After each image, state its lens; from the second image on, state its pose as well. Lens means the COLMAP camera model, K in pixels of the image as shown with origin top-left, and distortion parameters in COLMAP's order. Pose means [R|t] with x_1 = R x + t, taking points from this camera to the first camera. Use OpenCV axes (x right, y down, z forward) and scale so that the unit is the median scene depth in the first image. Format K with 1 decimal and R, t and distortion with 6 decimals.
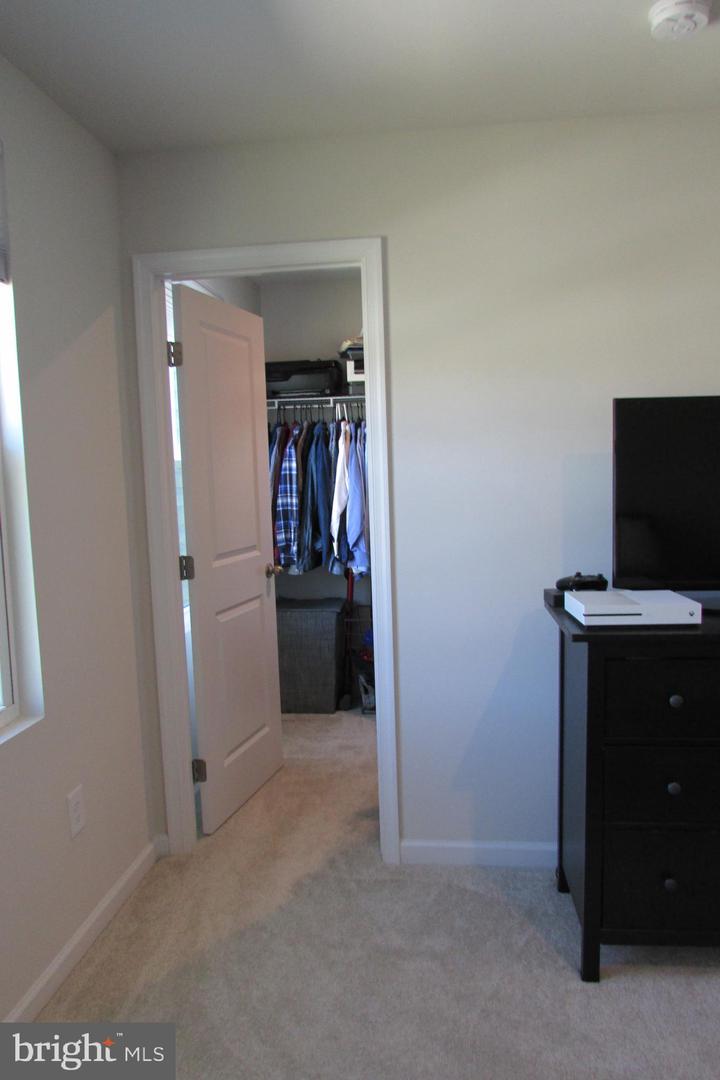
lens RADIAL K [[773.6, 0, 360.5], [0, 773.6, 550.7], [0, 0, 1]] dist [-0.022398, -0.001215]
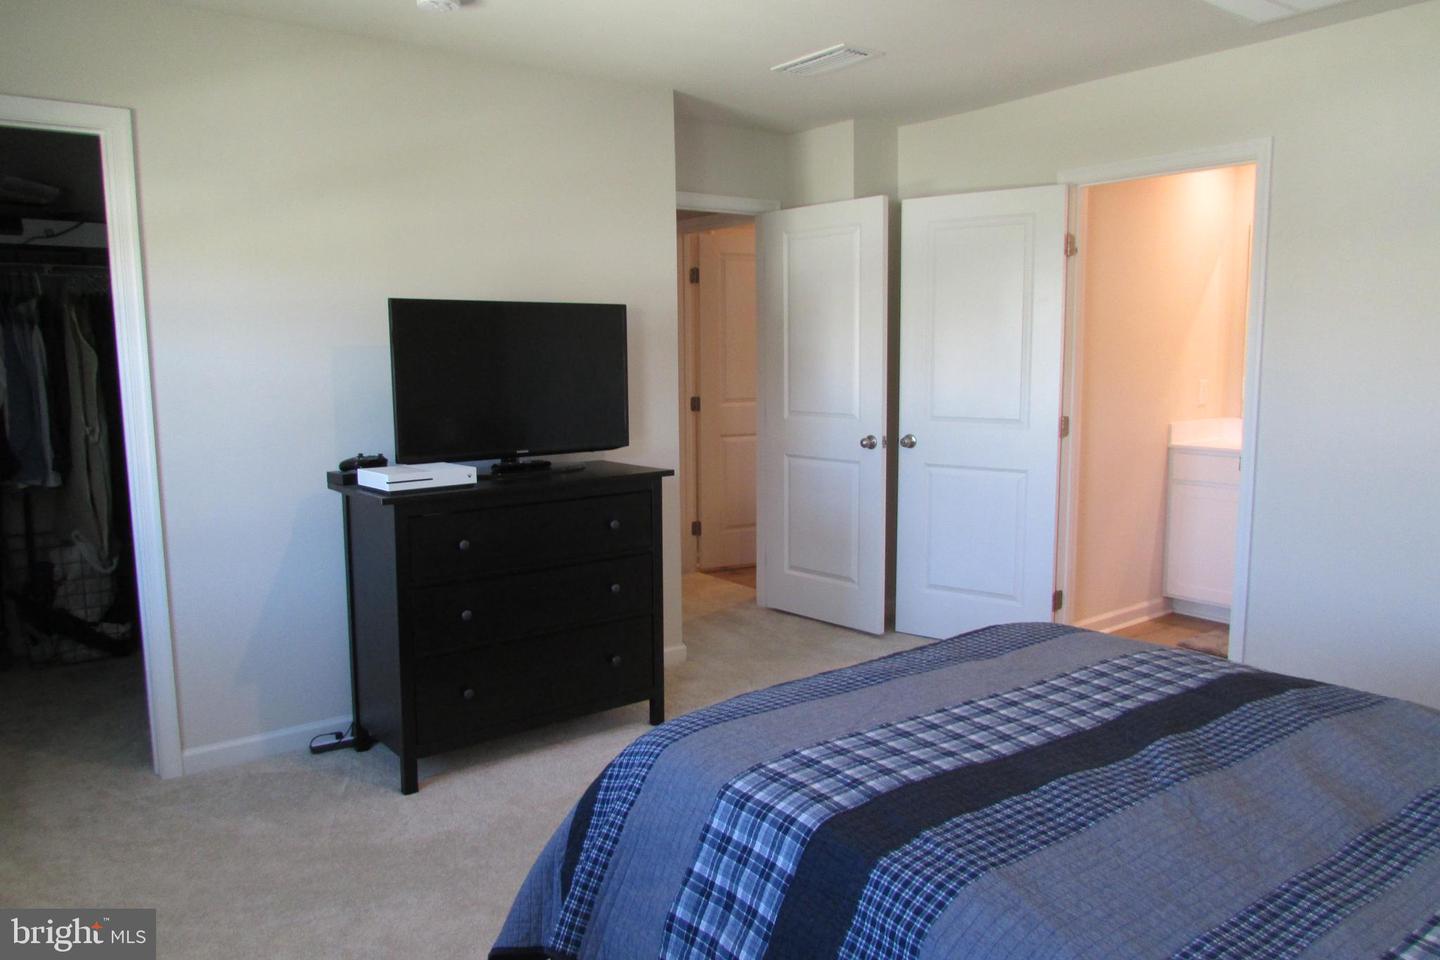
lens RADIAL K [[1031.4, 0, 720.0], [0, 1031.4, 480.0], [0, 0, 1]] dist [-0.022398, -0.001215]
pose [[0.717942, -0.060246, 0.693491, -0.385709], [0.054739, 0.998049, 0.030034, 0.051815], [-0.693948, 0.016398, 0.719839, -0.431798]]
